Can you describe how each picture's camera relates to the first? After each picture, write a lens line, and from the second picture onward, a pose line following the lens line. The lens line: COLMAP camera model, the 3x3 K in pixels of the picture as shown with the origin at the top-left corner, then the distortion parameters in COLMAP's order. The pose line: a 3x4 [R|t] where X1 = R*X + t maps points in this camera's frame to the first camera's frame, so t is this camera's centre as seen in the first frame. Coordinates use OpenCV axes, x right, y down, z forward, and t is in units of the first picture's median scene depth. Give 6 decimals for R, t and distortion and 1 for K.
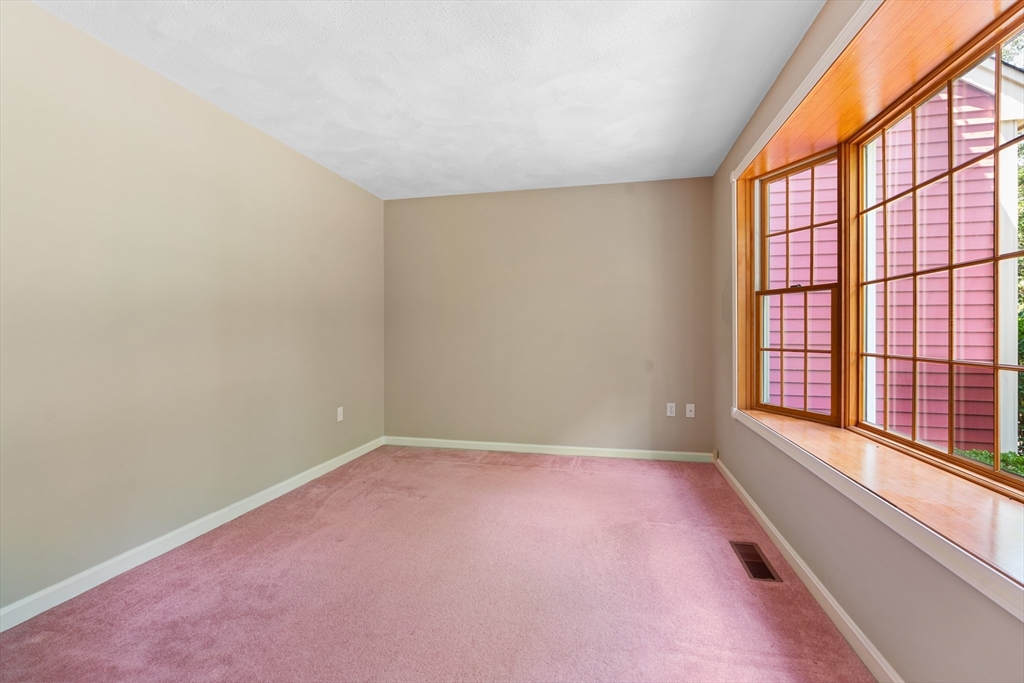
lens RADIAL K [[462.0, 0, 508.0], [0, 462.0, 337.3], [0, 0, 1]] dist [-0.003112, 0.000803]
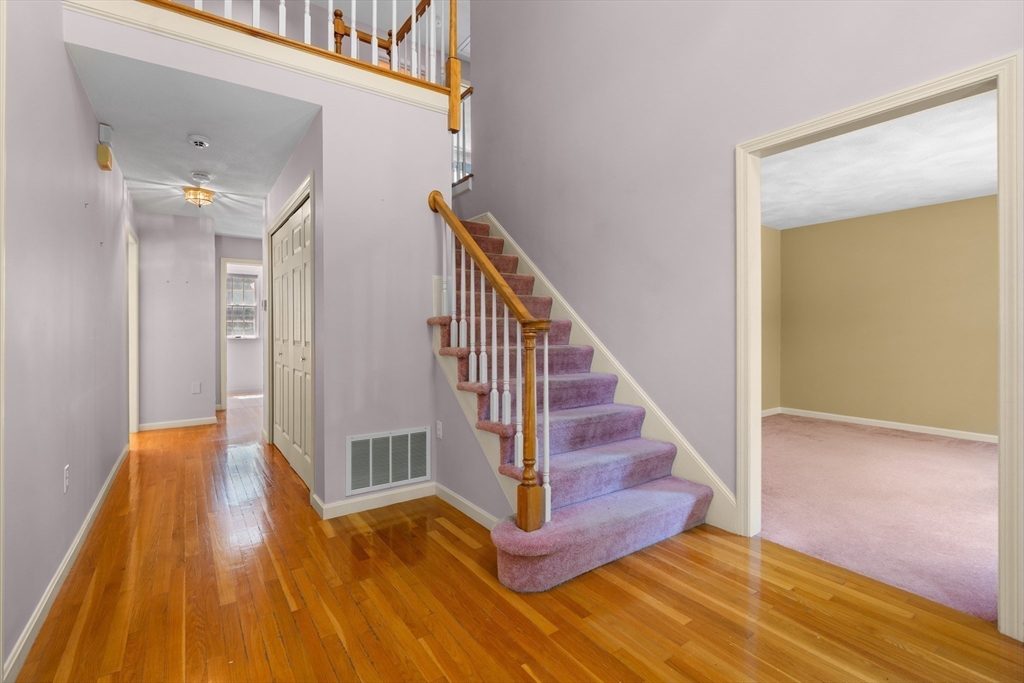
lens RADIAL K [[462.0, 0, 508.0], [0, 462.0, 337.3], [0, 0, 1]] dist [-0.003112, 0.000803]
pose [[0.739147, 0.003916, -0.673533, 0.053904], [0.002062, 0.999965, 0.008077, 0.000045], [0.673541, -0.007359, 0.739113, -0.580727]]
